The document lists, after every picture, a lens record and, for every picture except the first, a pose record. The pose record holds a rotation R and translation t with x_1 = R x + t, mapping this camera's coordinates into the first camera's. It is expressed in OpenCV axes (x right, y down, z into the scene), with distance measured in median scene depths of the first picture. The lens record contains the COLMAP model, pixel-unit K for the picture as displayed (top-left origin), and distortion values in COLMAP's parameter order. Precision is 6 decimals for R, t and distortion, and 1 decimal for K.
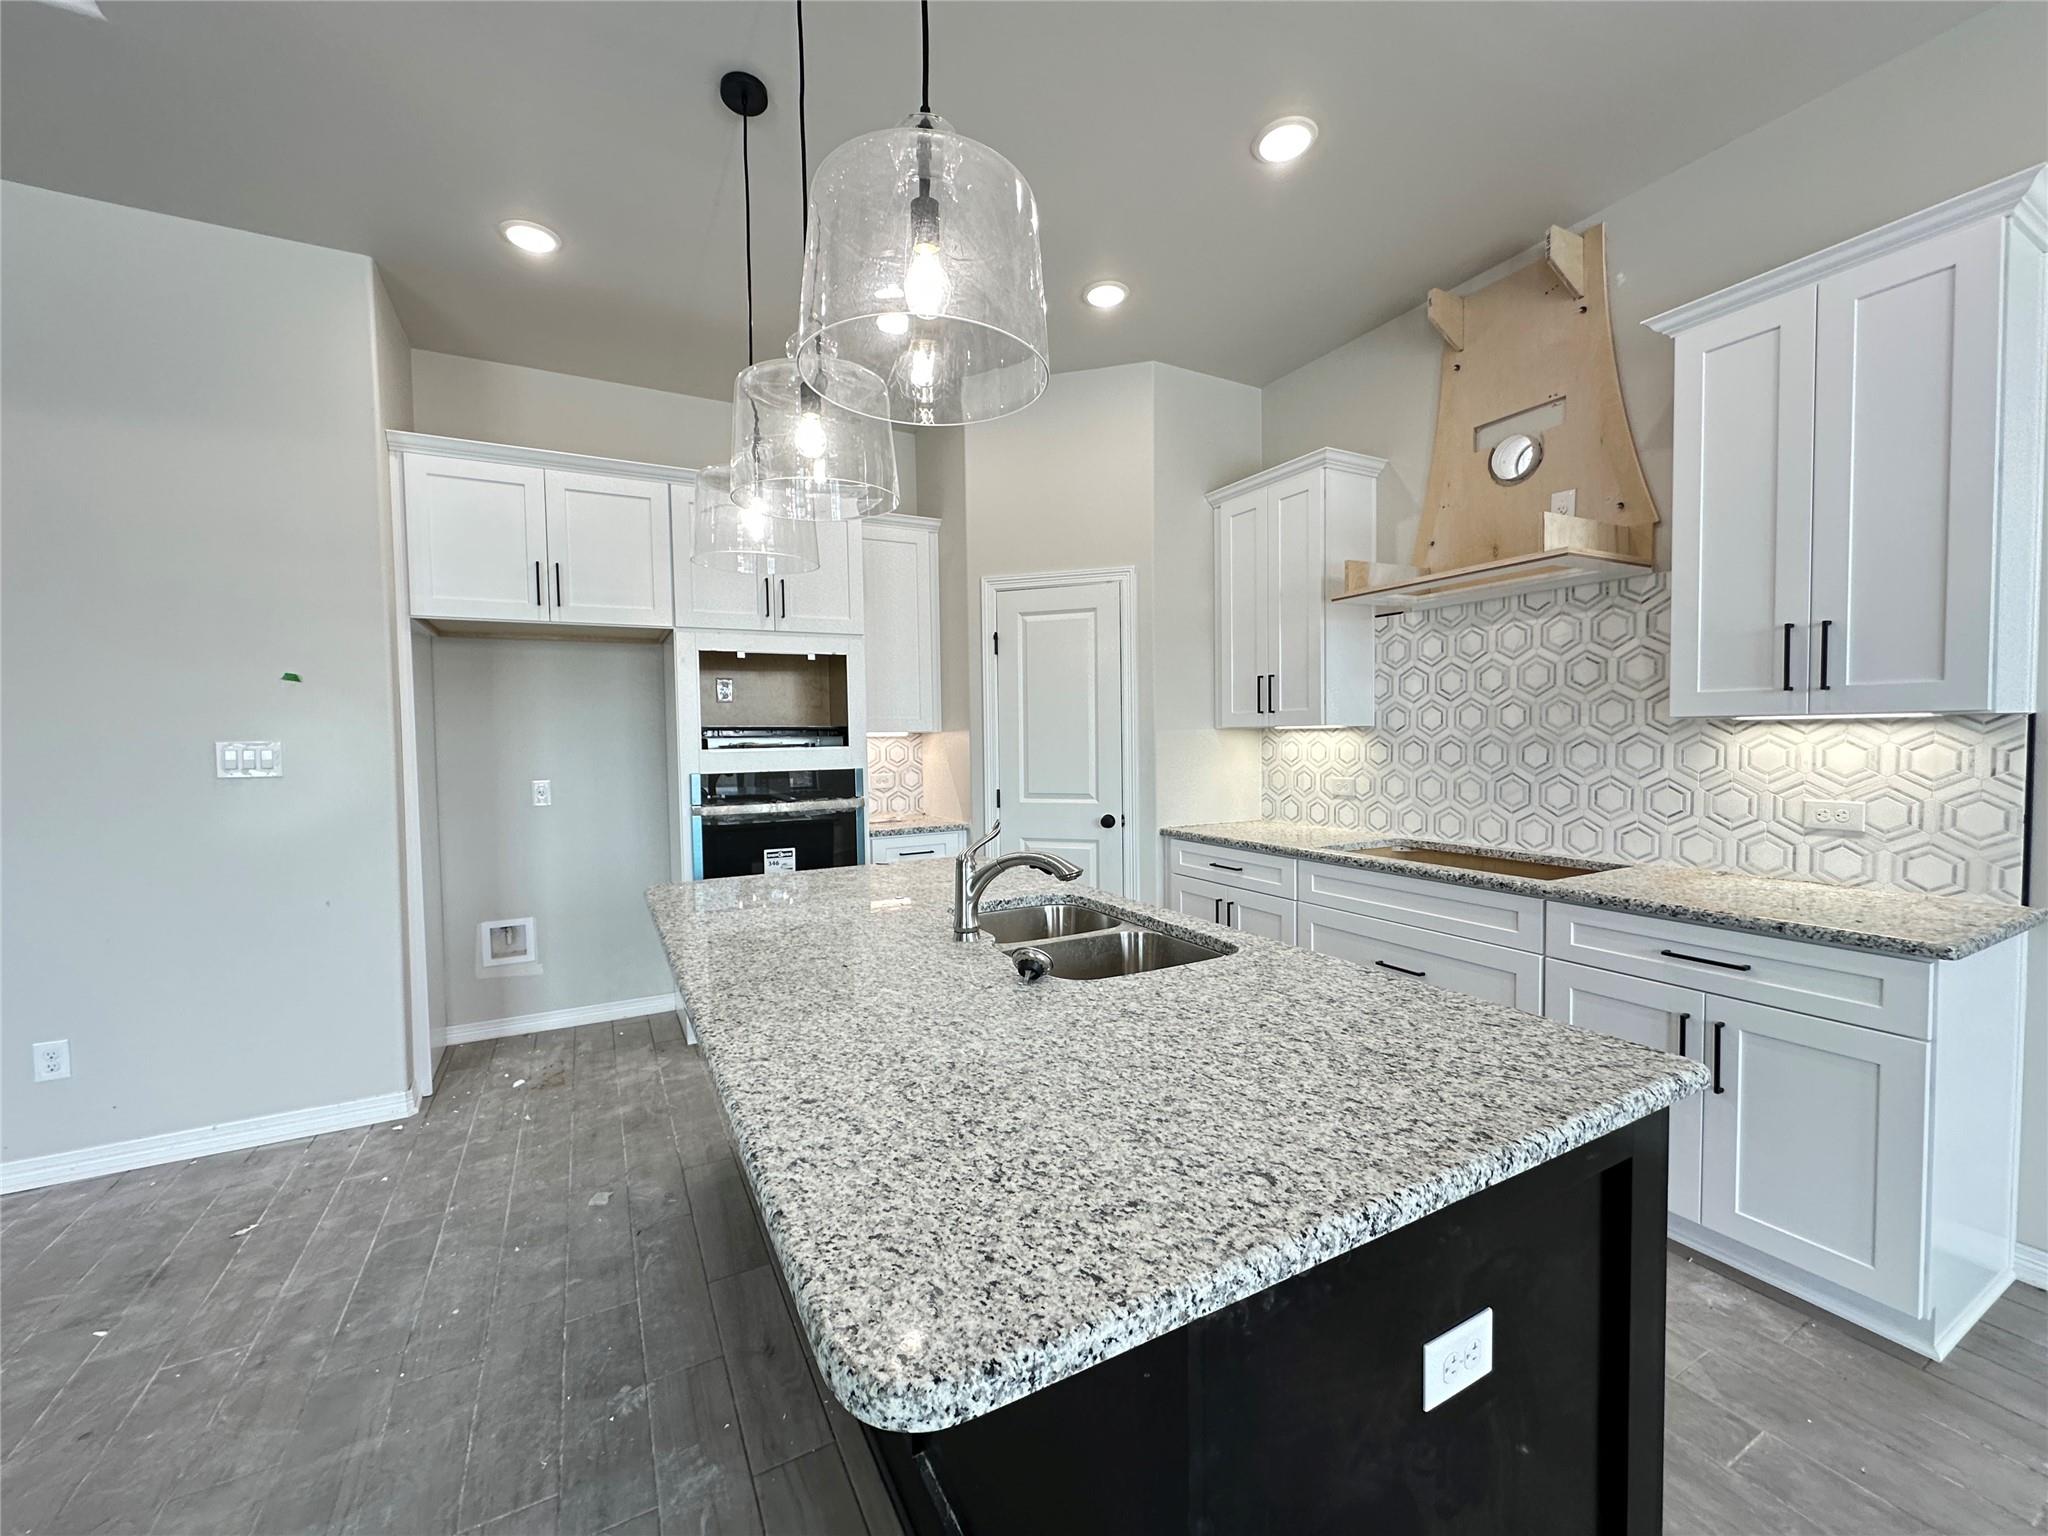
lens RADIAL K [[814.3, 0, 1020.4], [0, 814.3, 767.4], [0, 0, 1]] dist [-0.002275, 0.000009]
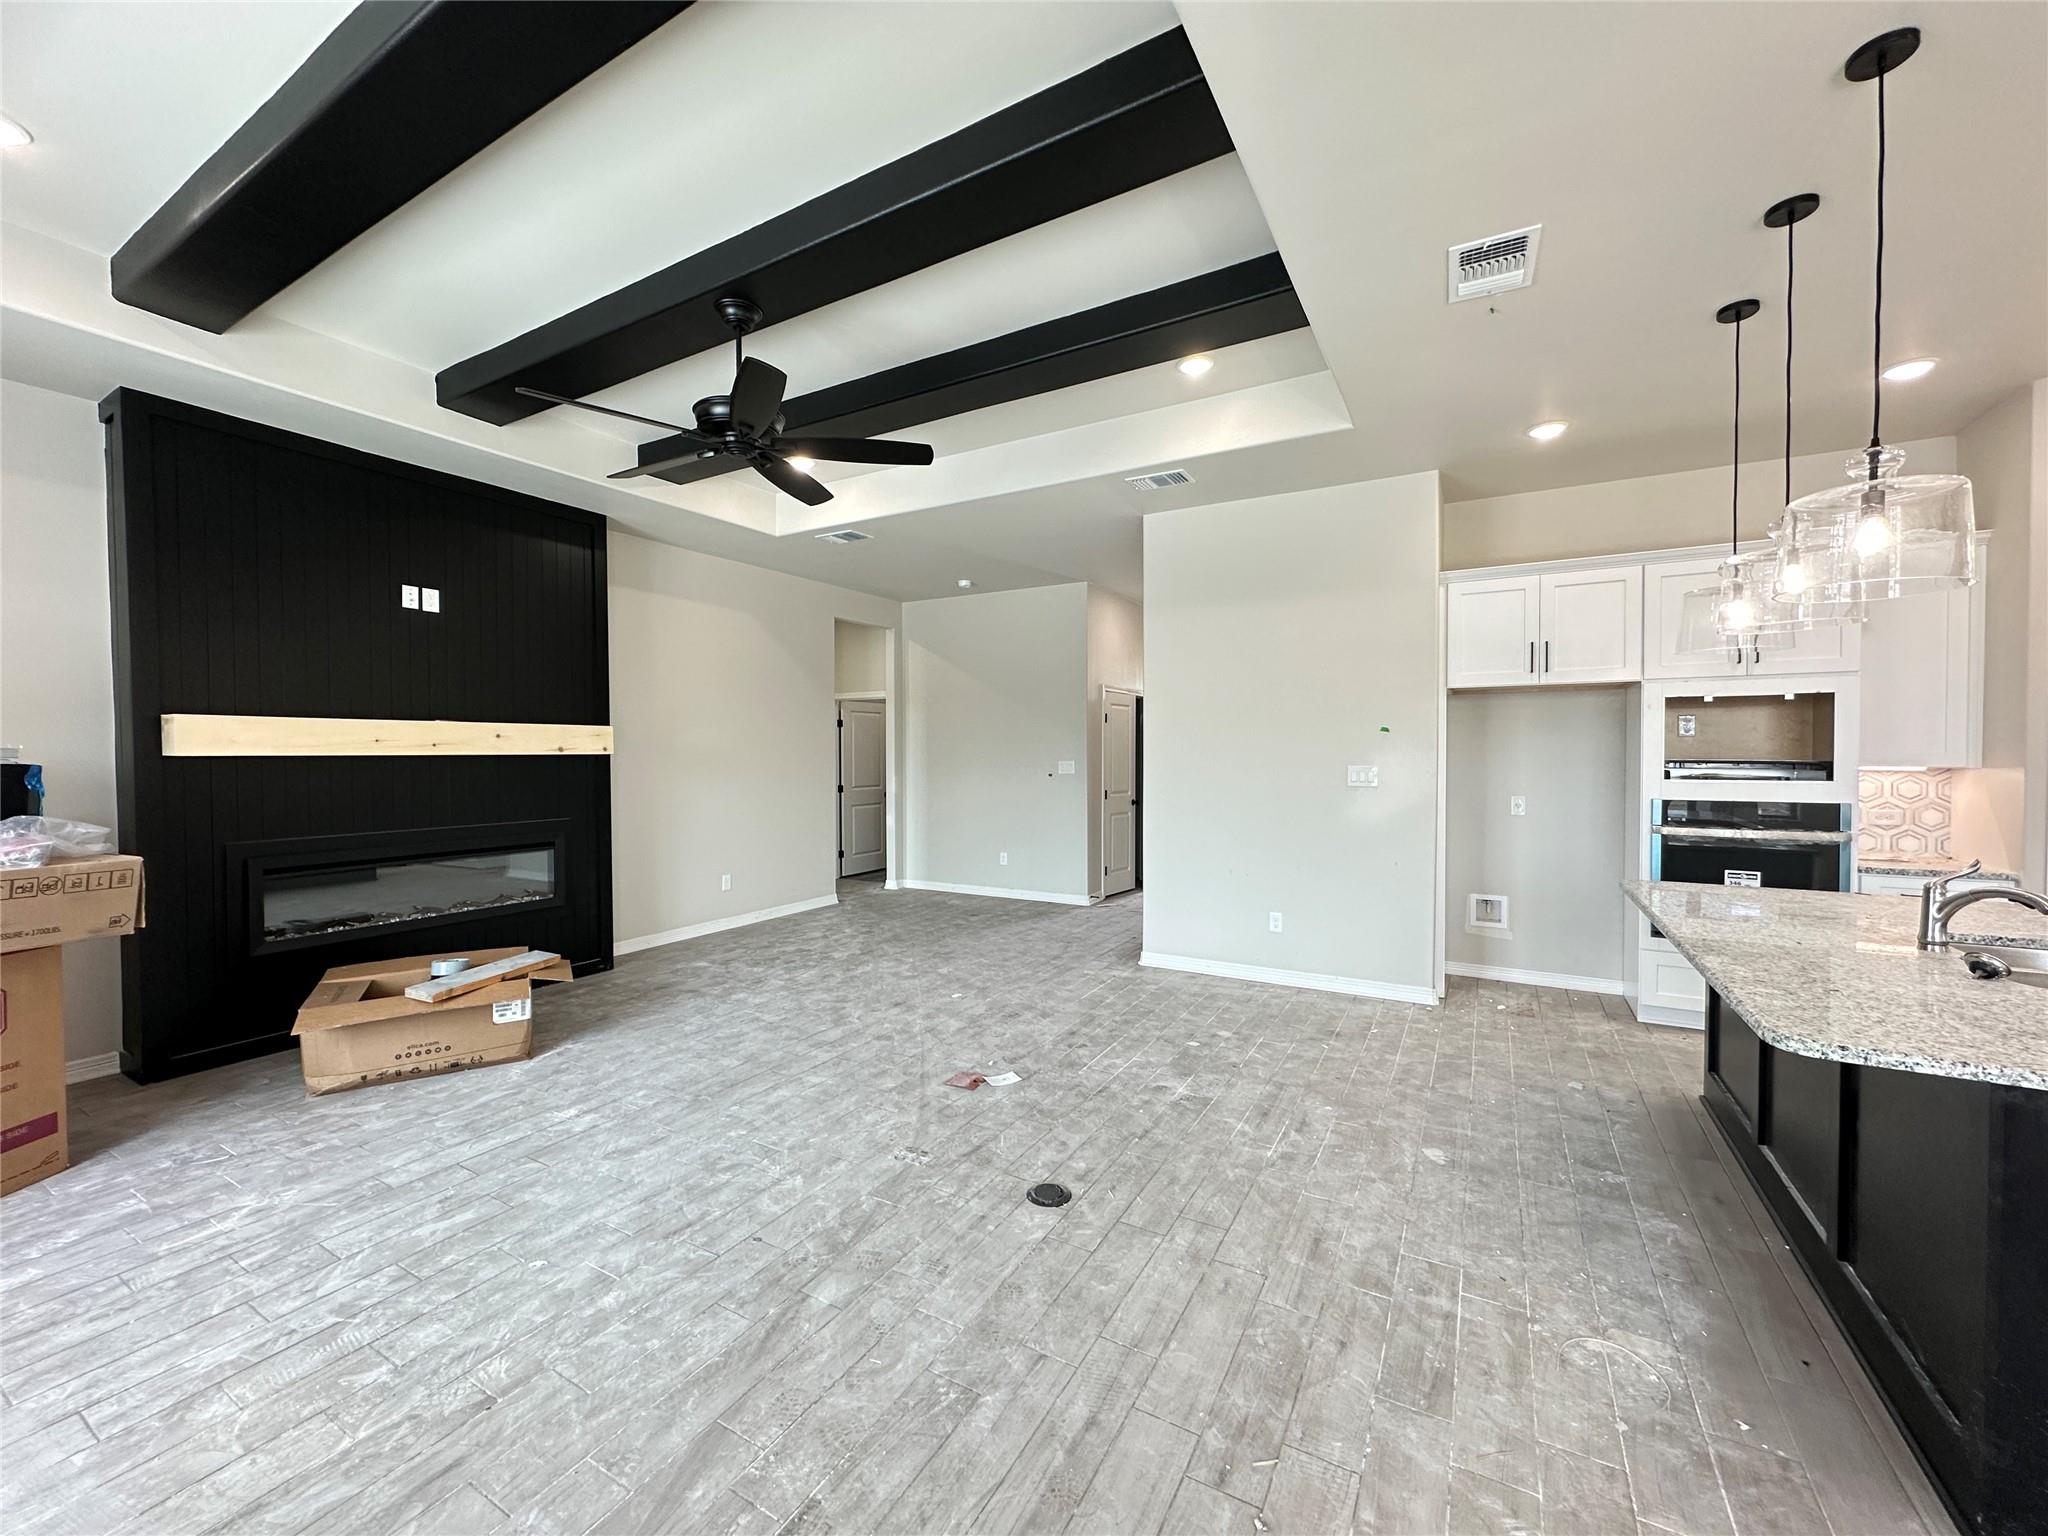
lens RADIAL K [[811.8, 0, 1020.8], [0, 811.8, 767.9], [0, 0, 1]] dist [-0.000471, -0.000123]
pose [[0.526933, 0.031060, -0.849339, 0.138197], [-0.040027, 0.999130, 0.011705, -0.016021], [0.848963, 0.027829, 0.527718, -0.482751]]
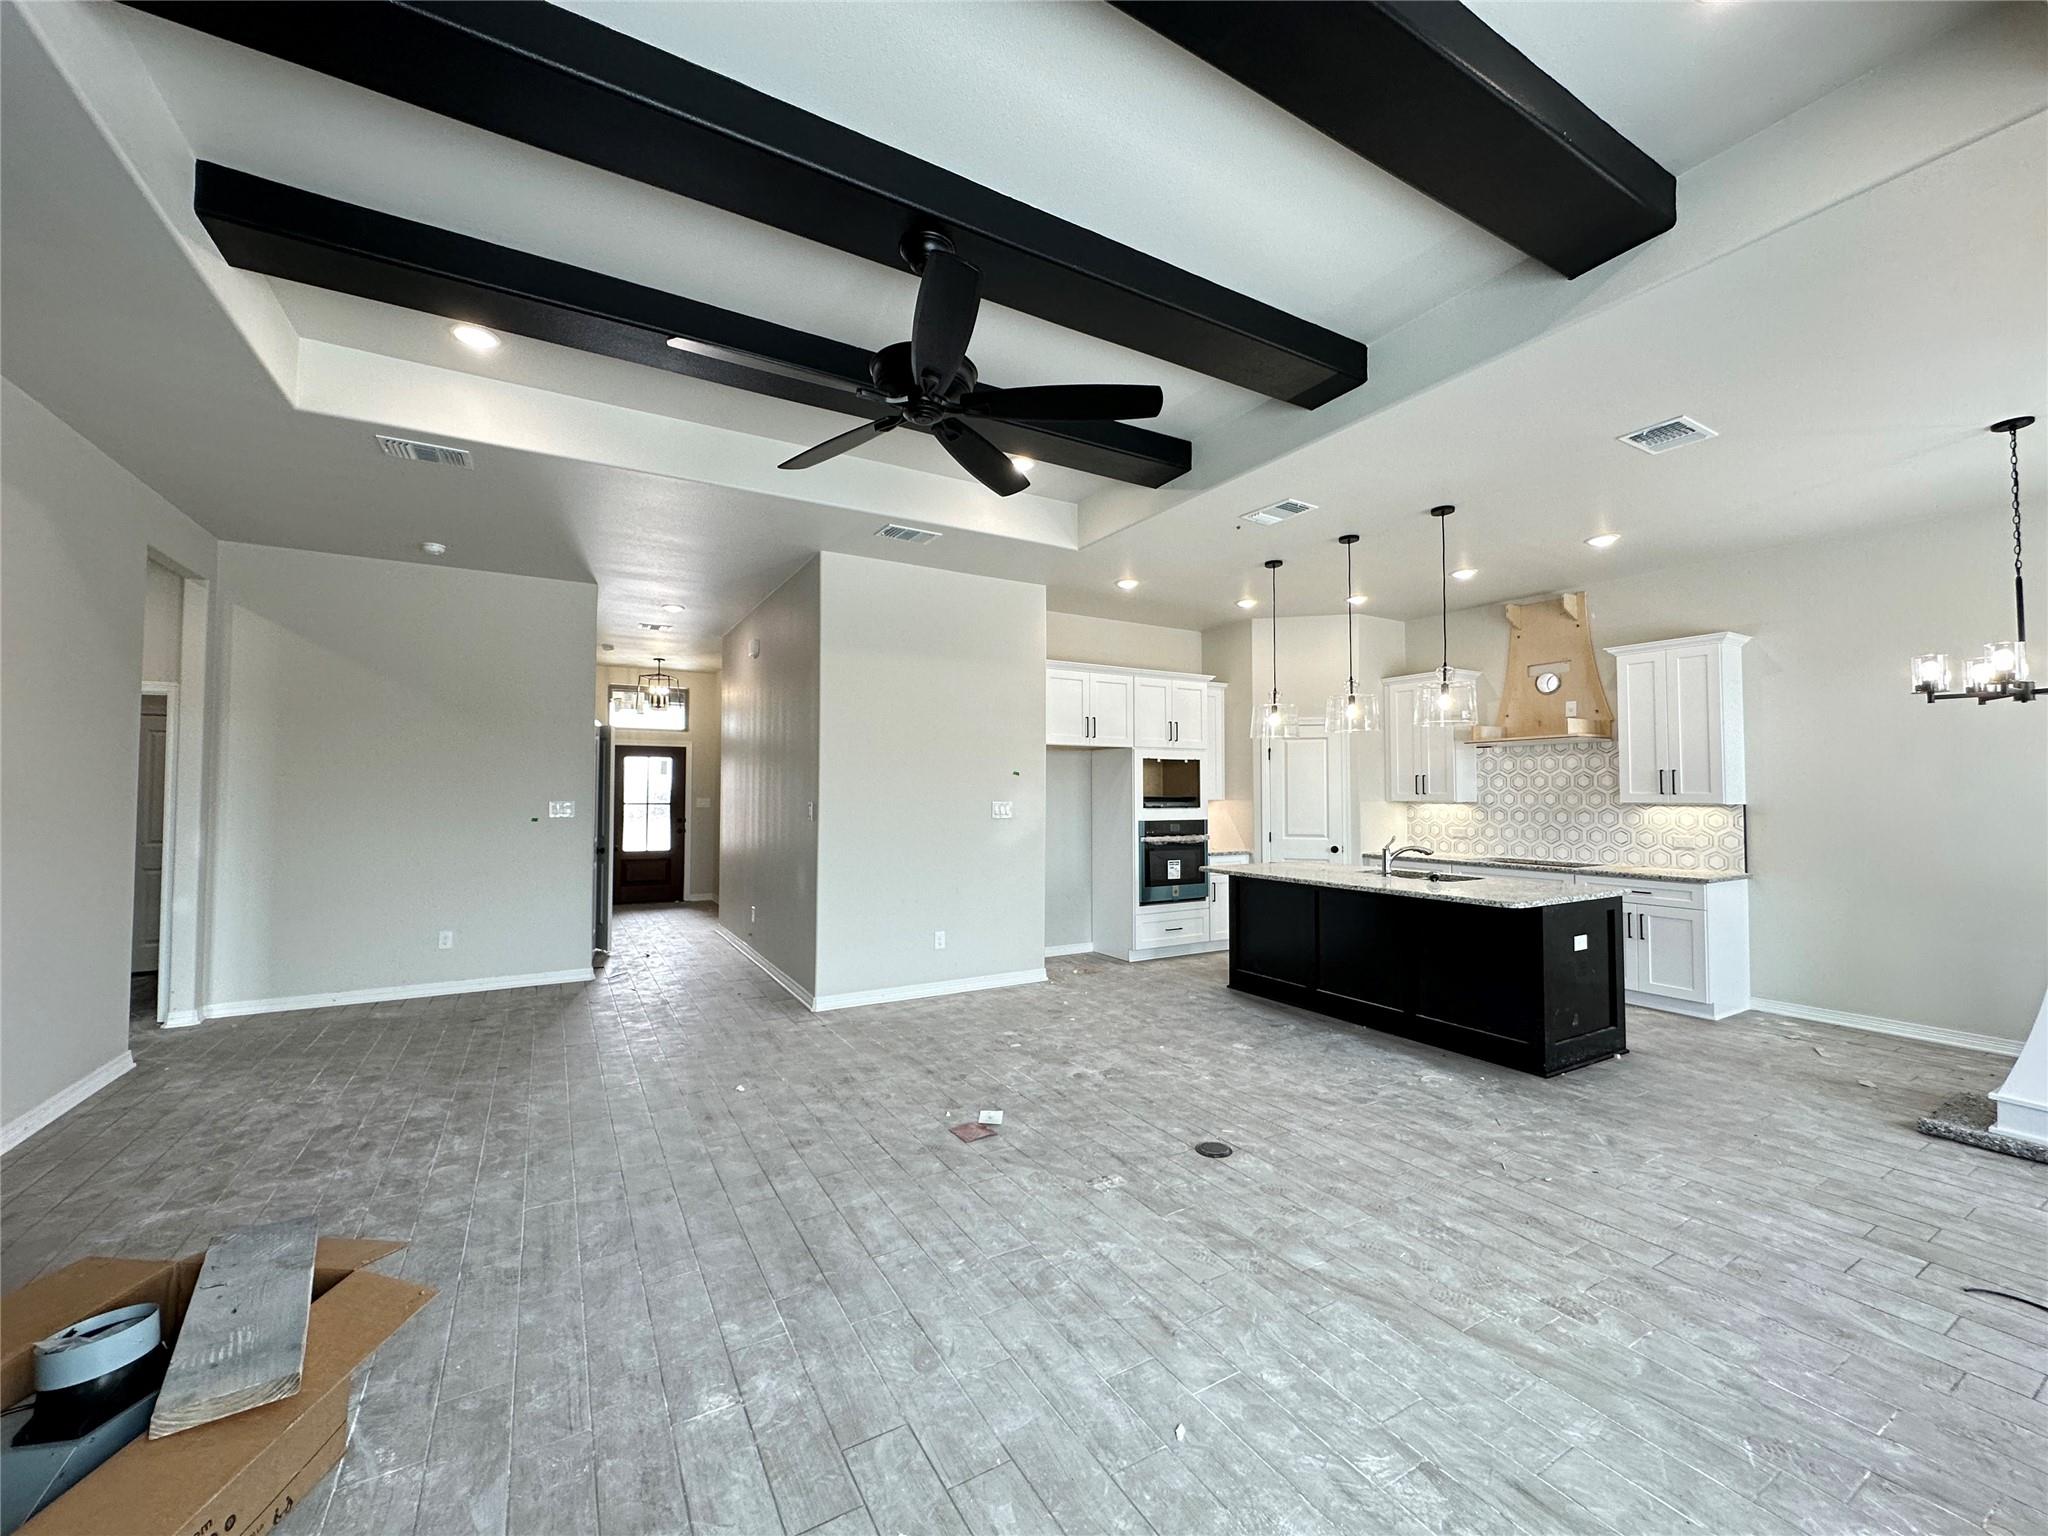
lens RADIAL K [[814.3, 0, 1020.4], [0, 814.3, 767.4], [0, 0, 1]] dist [-0.002275, 0.000009]
pose [[0.999269, 0.017661, 0.033914, -0.826495], [-0.015131, 0.997183, -0.073467, 0.031192], [-0.035116, 0.072900, 0.996721, -1.049082]]
